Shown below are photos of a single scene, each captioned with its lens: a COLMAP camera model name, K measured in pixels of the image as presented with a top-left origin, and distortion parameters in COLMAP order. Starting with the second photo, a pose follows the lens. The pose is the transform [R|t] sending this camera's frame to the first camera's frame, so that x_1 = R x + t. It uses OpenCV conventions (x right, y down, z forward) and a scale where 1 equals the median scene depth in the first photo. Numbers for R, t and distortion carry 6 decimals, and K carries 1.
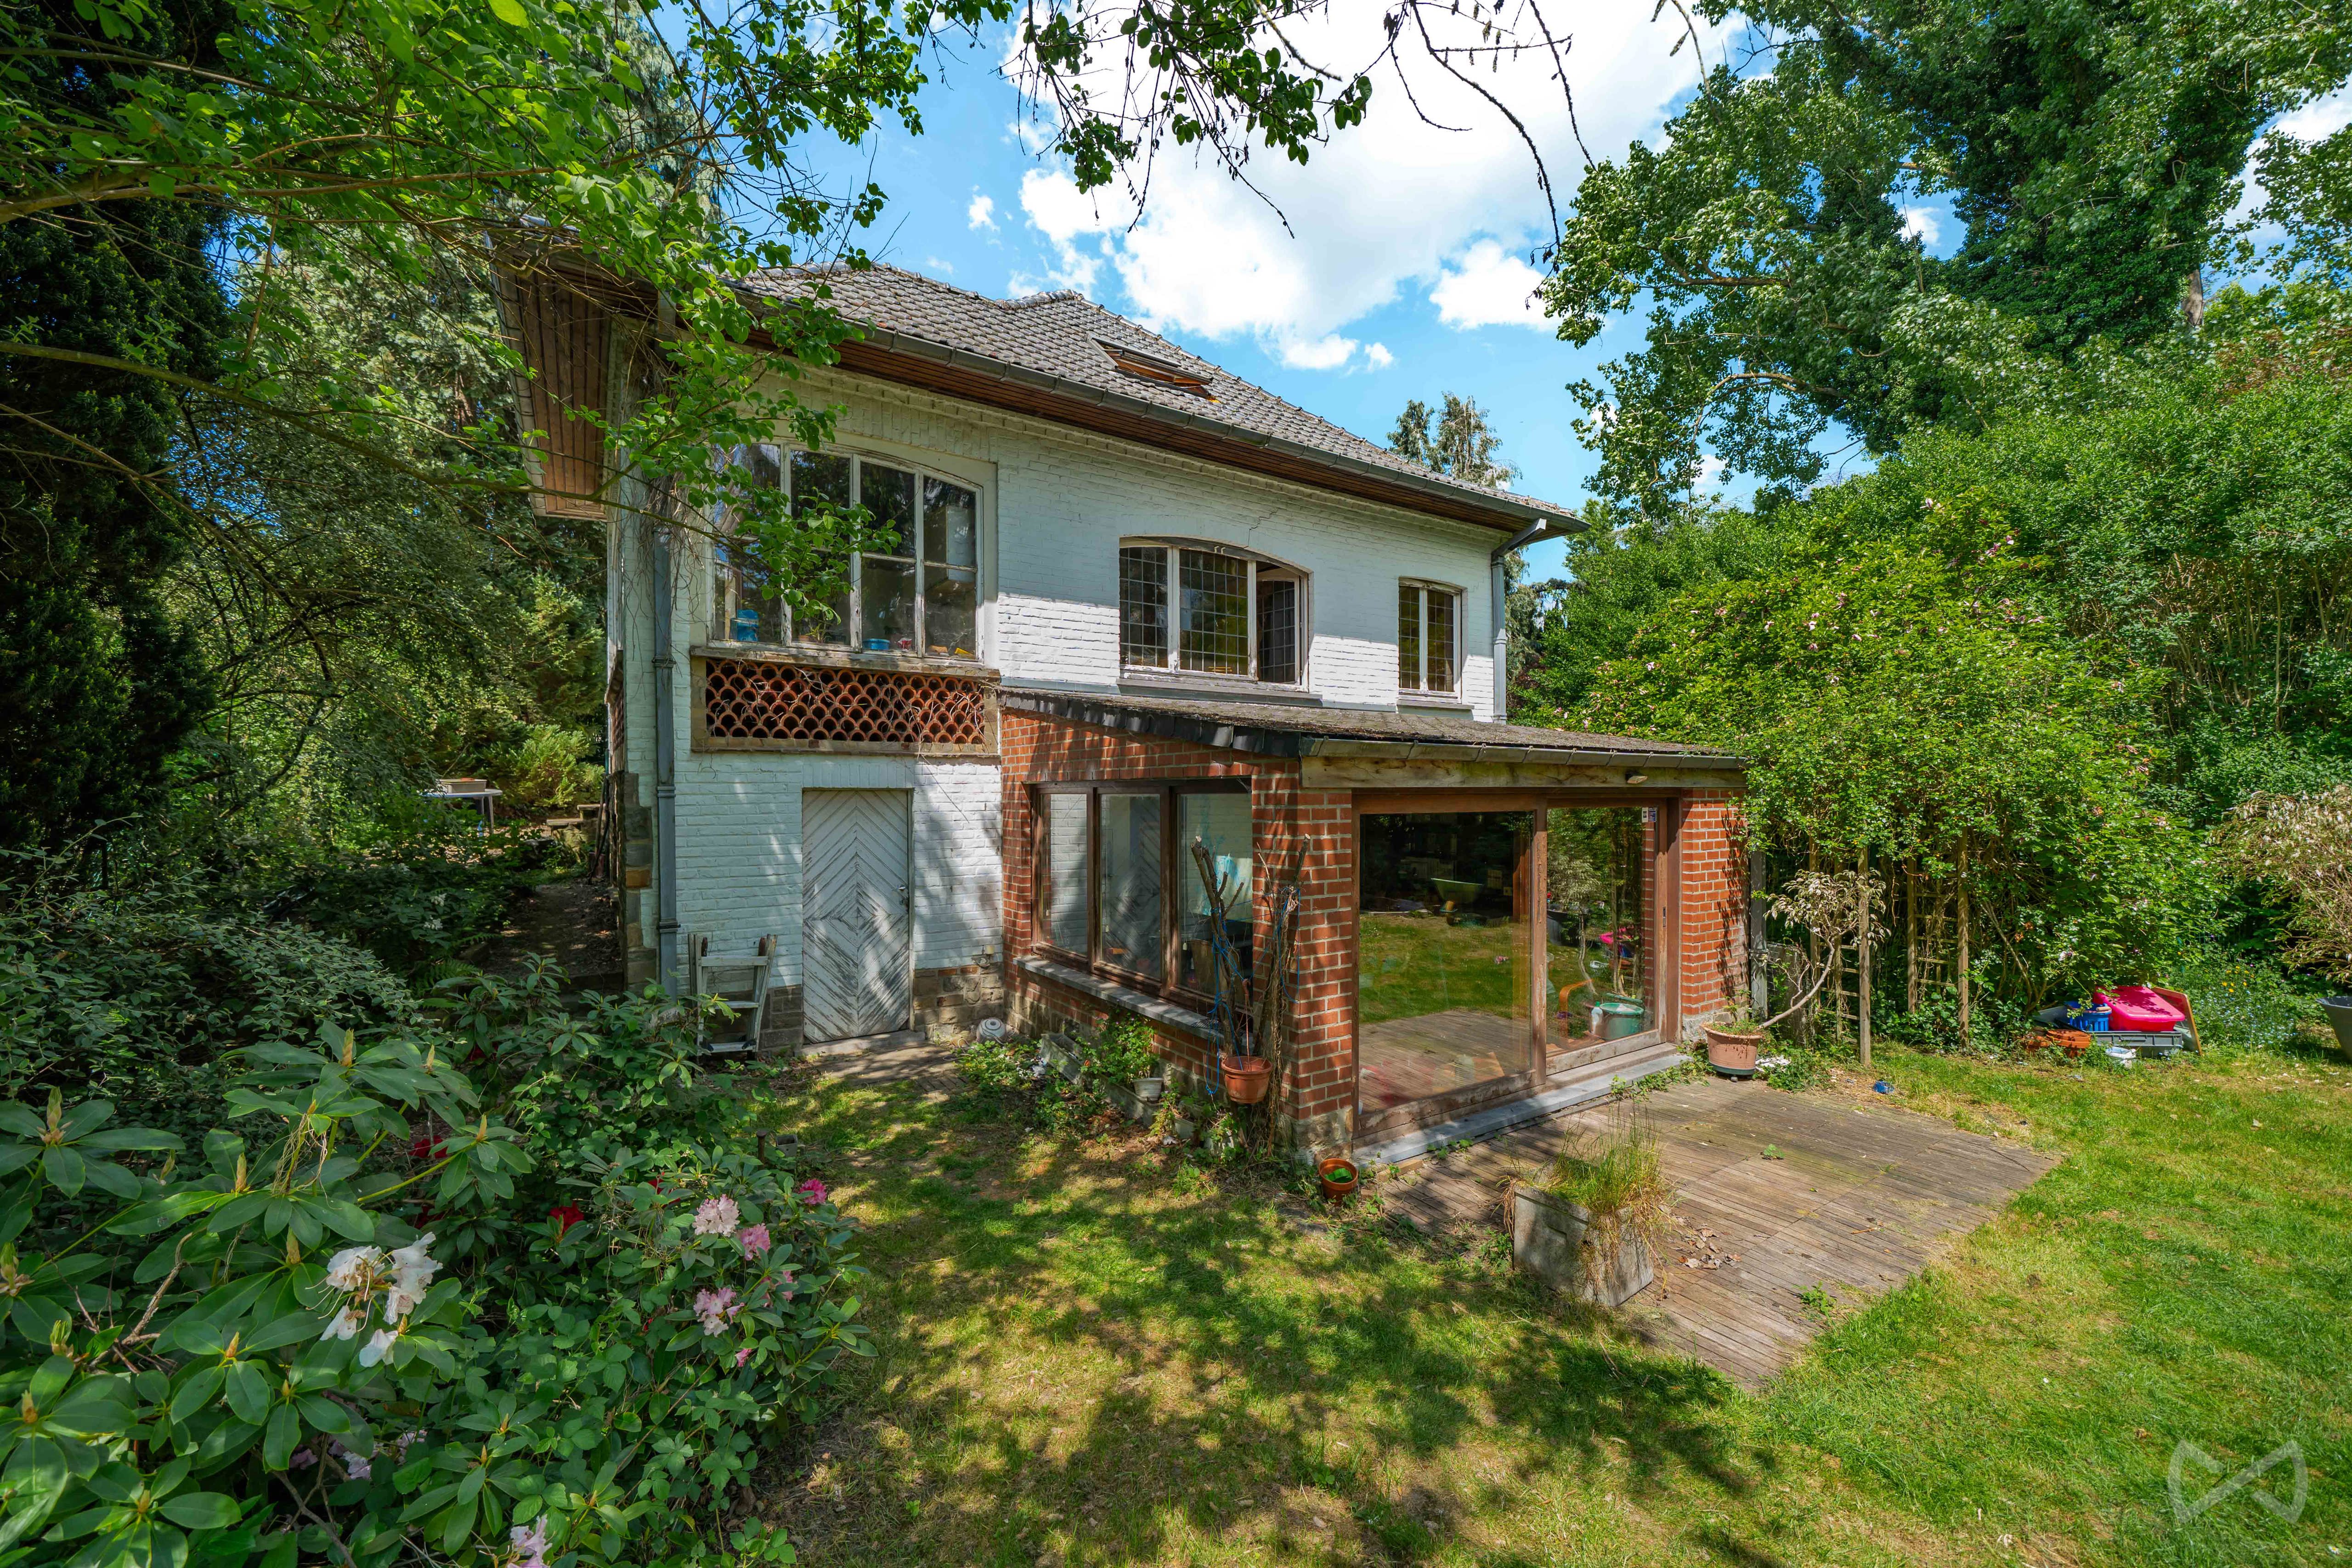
lens RADIAL K [[902.5, 0, 1175.4], [0, 902.5, 796.6], [0, 0, 1]] dist [-0.000334, 0.000022]
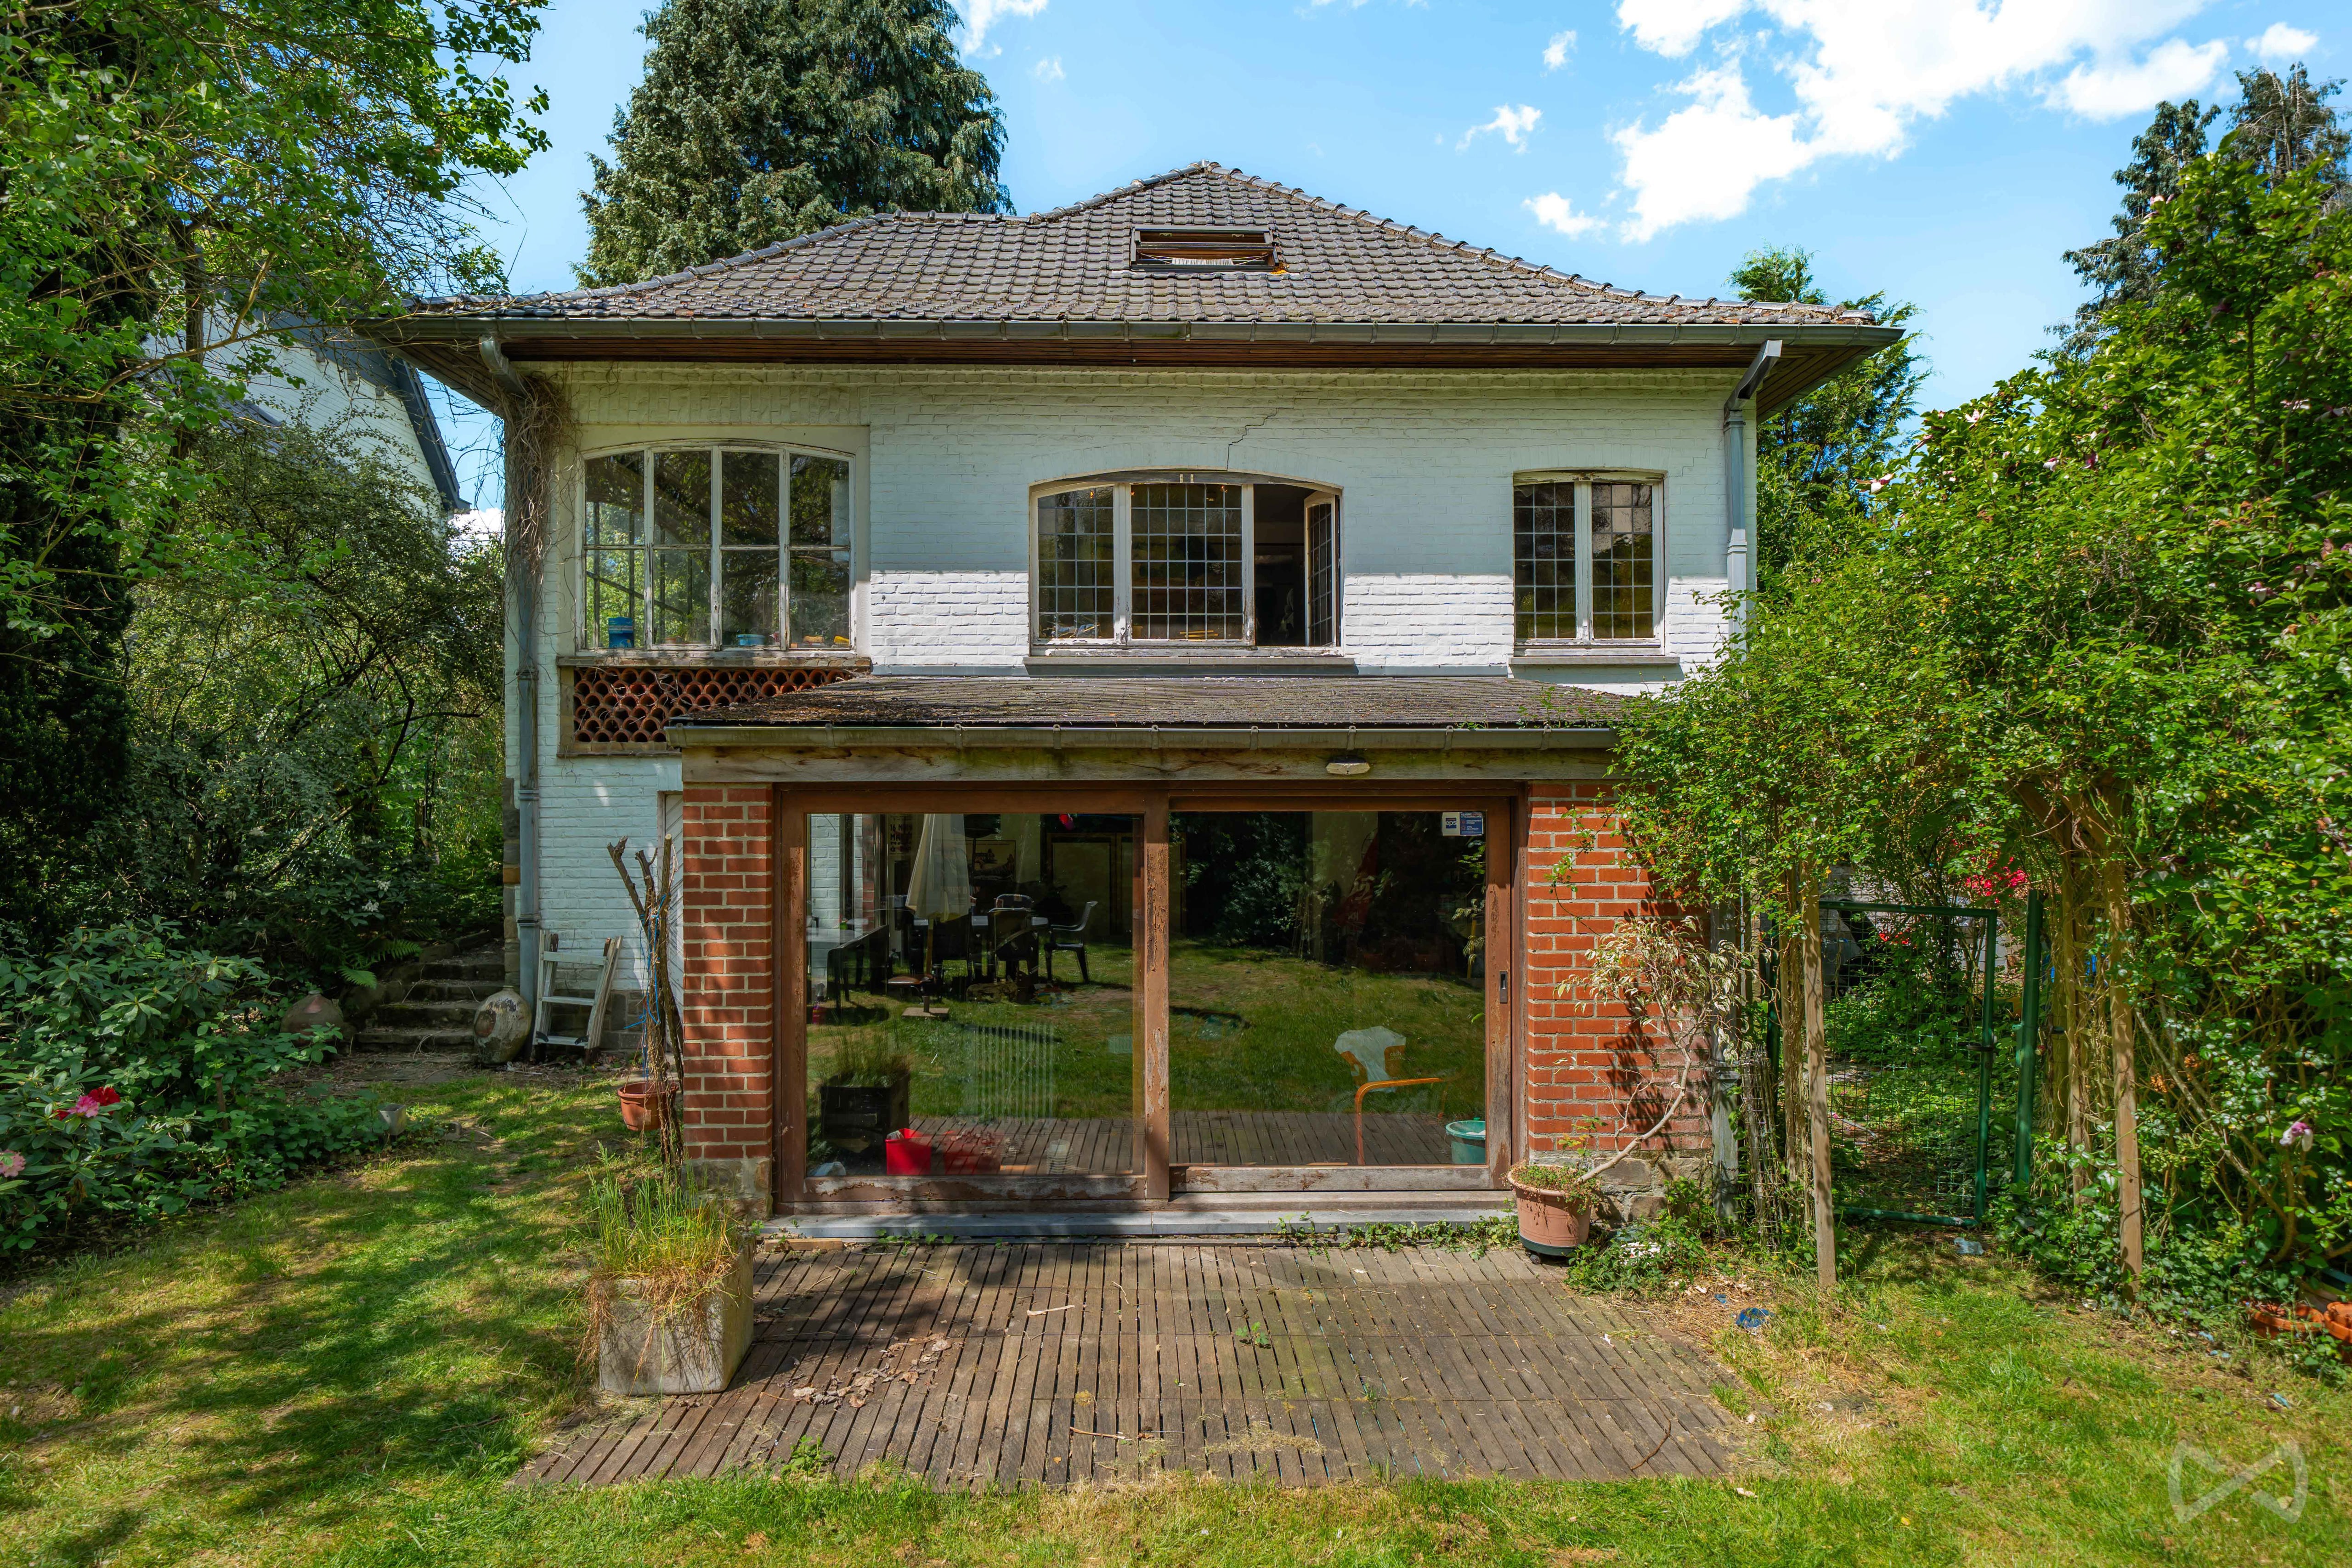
lens RADIAL K [[1240.0, 0, 1177.8], [0, 1240.0, 793.6], [0, 0, 1]] dist [0.006561, 0.000071]
pose [[0.848218, -0.005433, -0.529620, 0.739036], [-0.003283, 0.999874, -0.015515, 0.011482], [0.529638, 0.014899, 0.848093, 0.136230]]
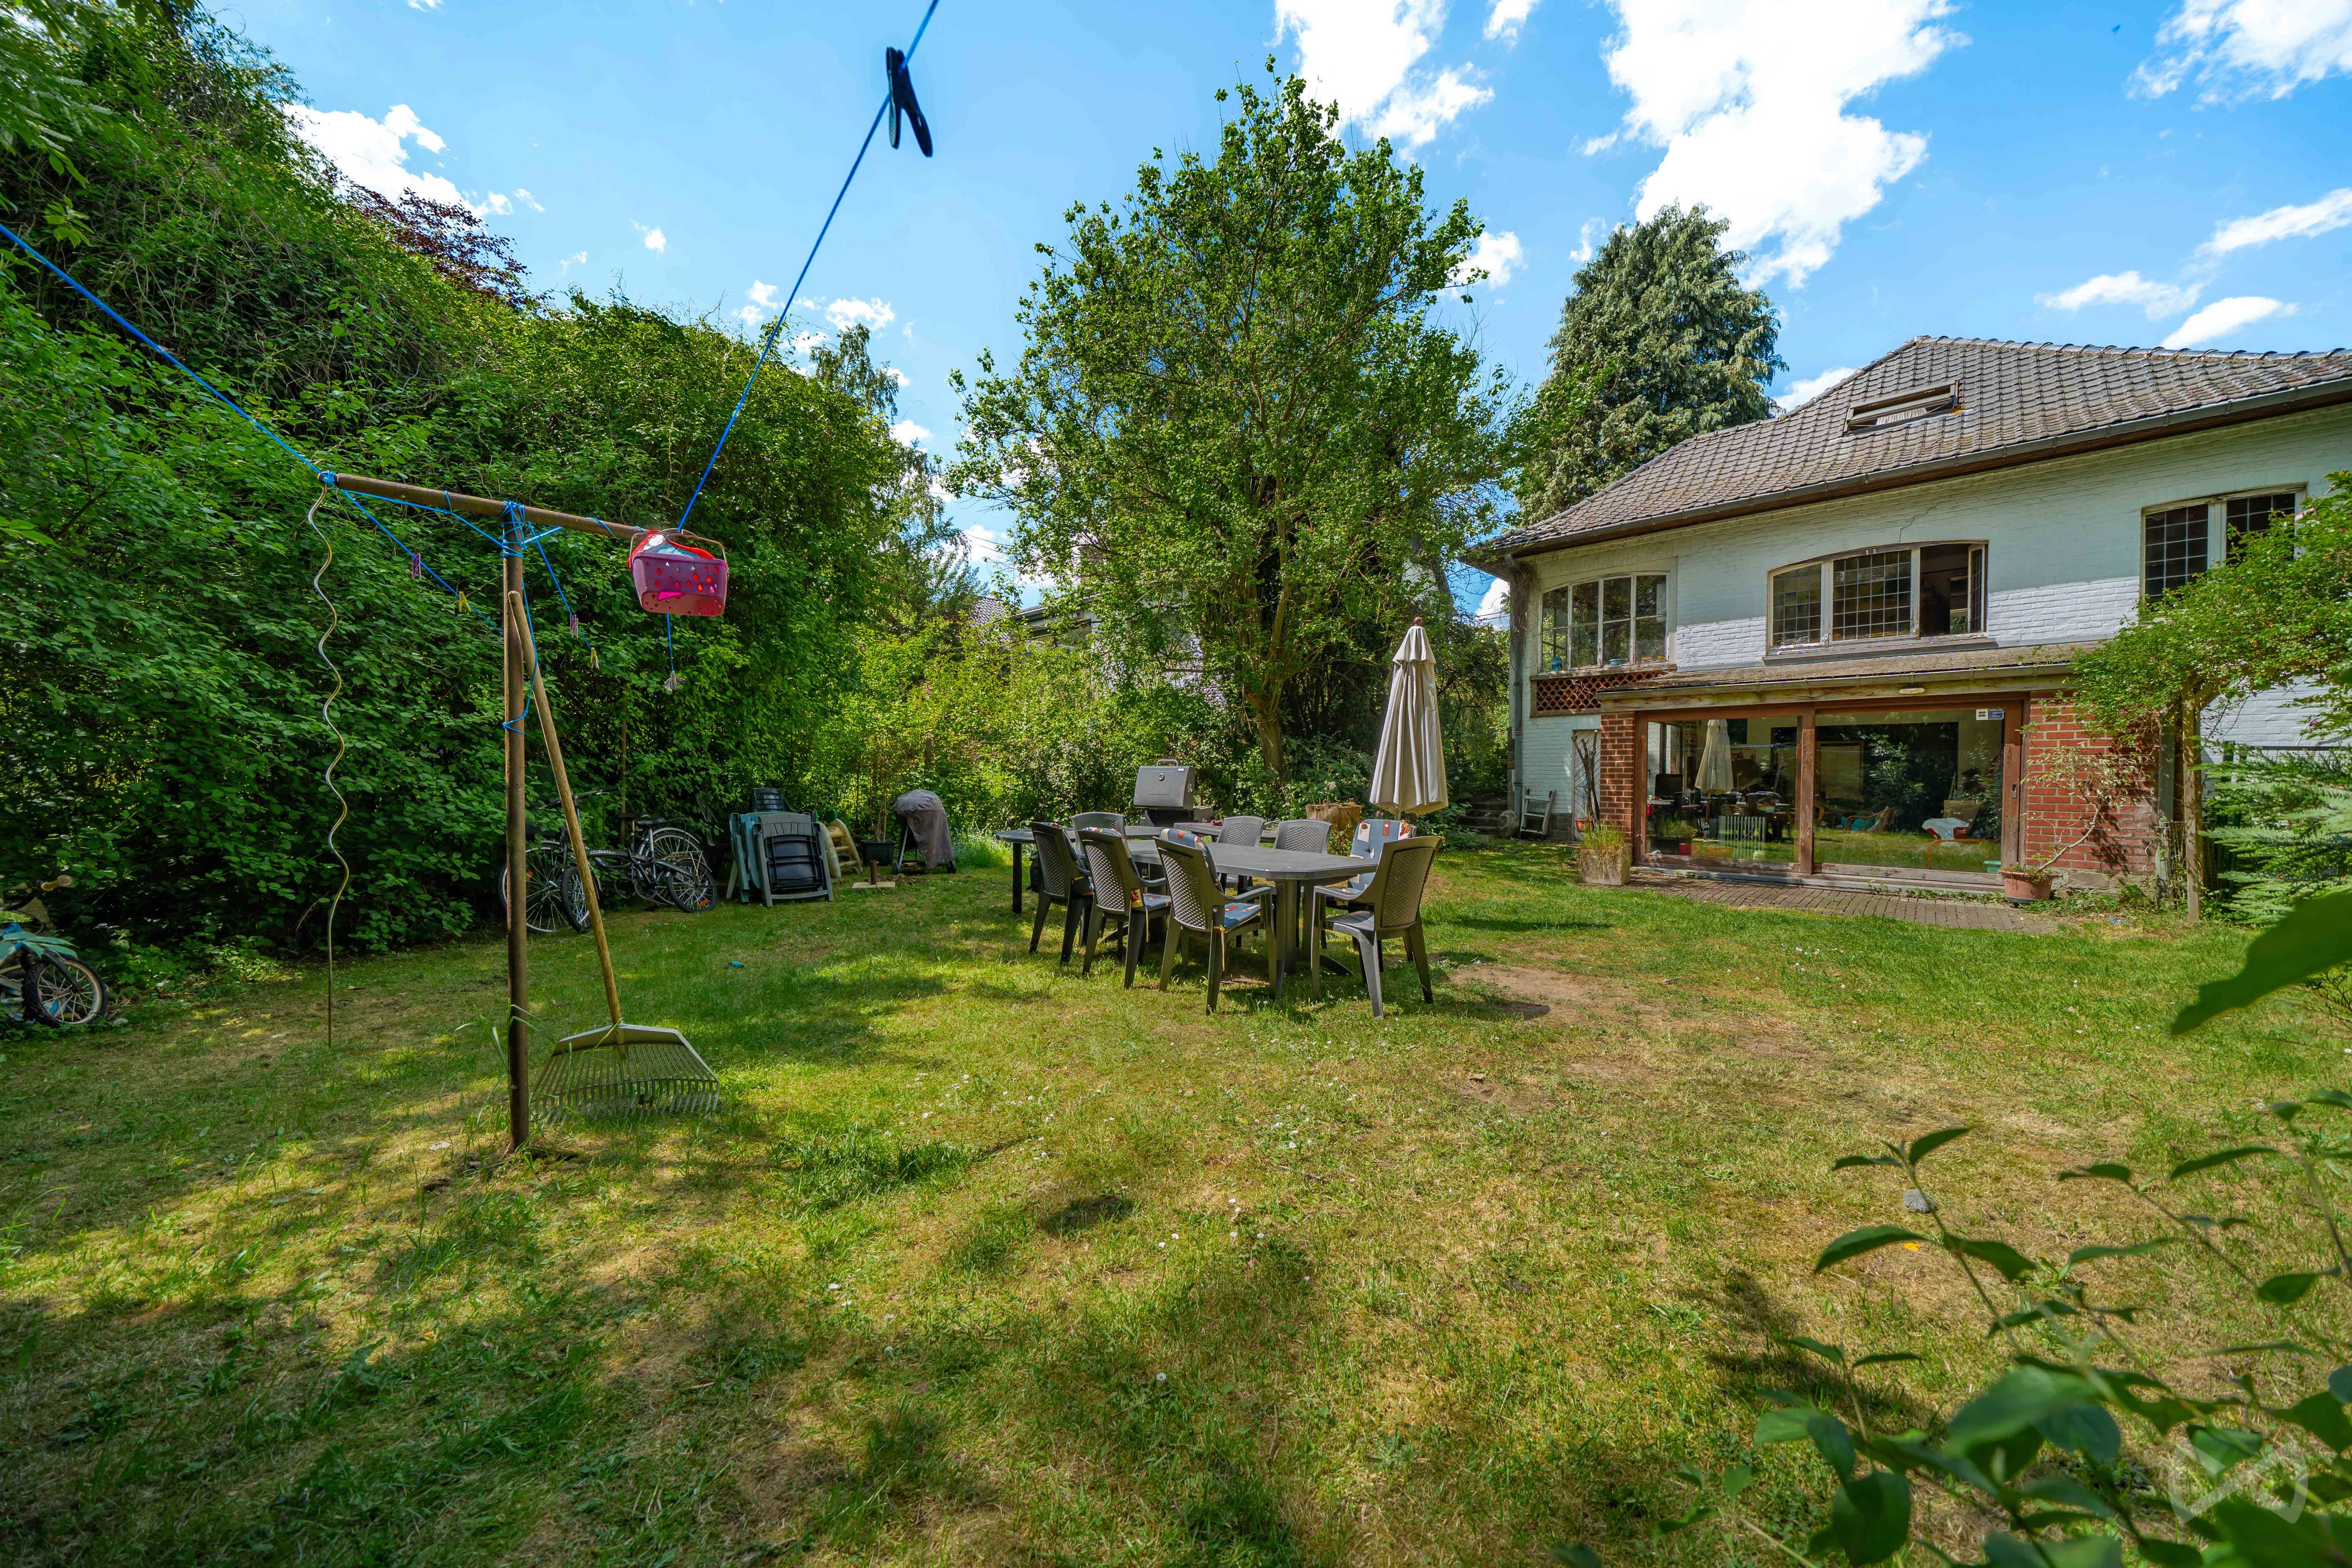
lens RADIAL K [[791.0, 0, 1176.6], [0, 791.0, 792.8], [0, 0, 1]] dist [-0.007028, 0.000005]
pose [[0.204864, 0.023658, -0.978505, 1.295470], [-0.011837, 0.999695, 0.021692, 0.114620], [0.978719, 0.007138, 0.205081, -0.399820]]
